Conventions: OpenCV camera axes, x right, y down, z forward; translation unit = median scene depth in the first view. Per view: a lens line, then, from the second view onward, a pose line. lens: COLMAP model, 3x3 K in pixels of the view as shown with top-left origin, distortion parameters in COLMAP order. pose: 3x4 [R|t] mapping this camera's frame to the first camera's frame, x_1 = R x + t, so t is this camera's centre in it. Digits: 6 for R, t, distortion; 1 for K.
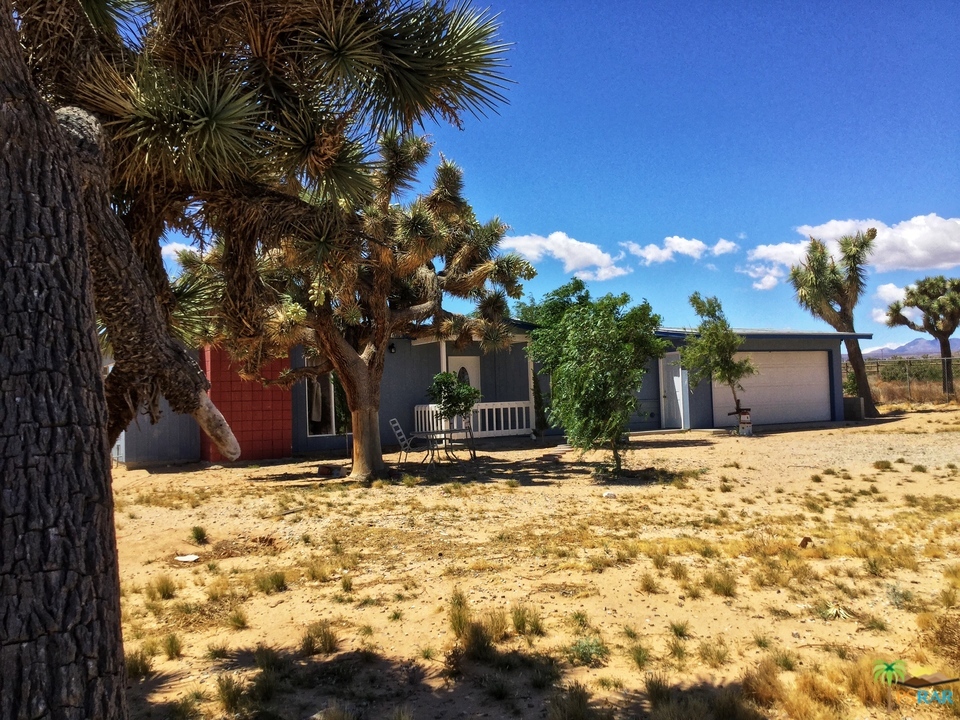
lens RADIAL K [[862.0, 0, 478.7], [0, 862.0, 361.2], [0, 0, 1]] dist [0.071071, -0.127374]
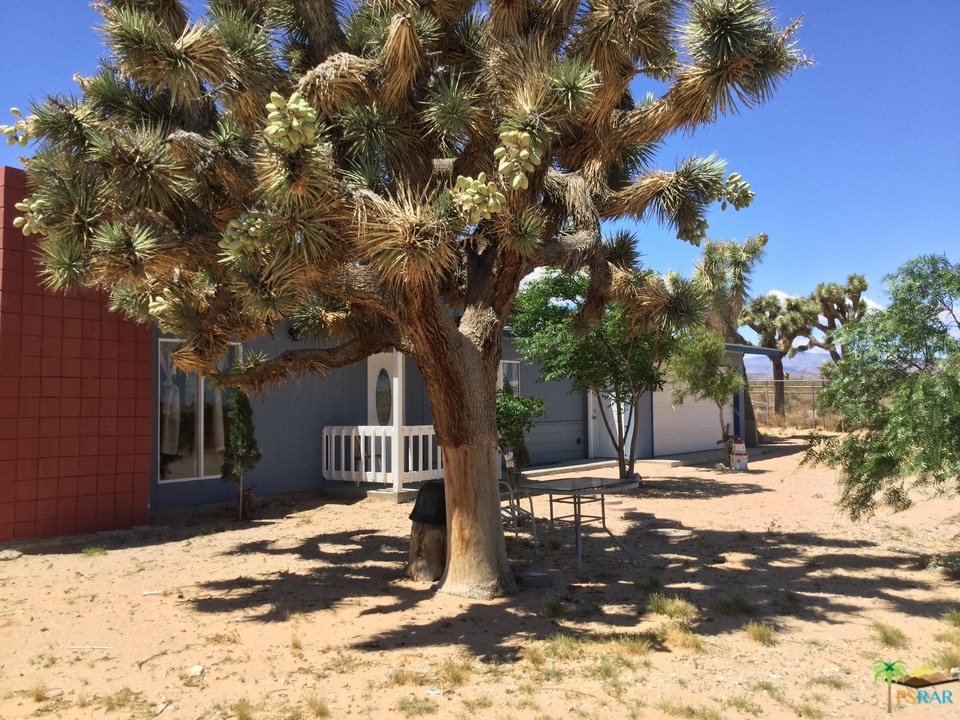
lens RADIAL K [[862.0, 0, 481.0], [0, 862.0, 360.6], [0, 0, 1]] dist [0.071071, -0.127374]
pose [[0.920821, 0.041410, 0.387782, -0.219471], [-0.034349, 0.999094, -0.025126, 0.015750], [-0.388471, 0.009817, 0.921409, 0.393932]]
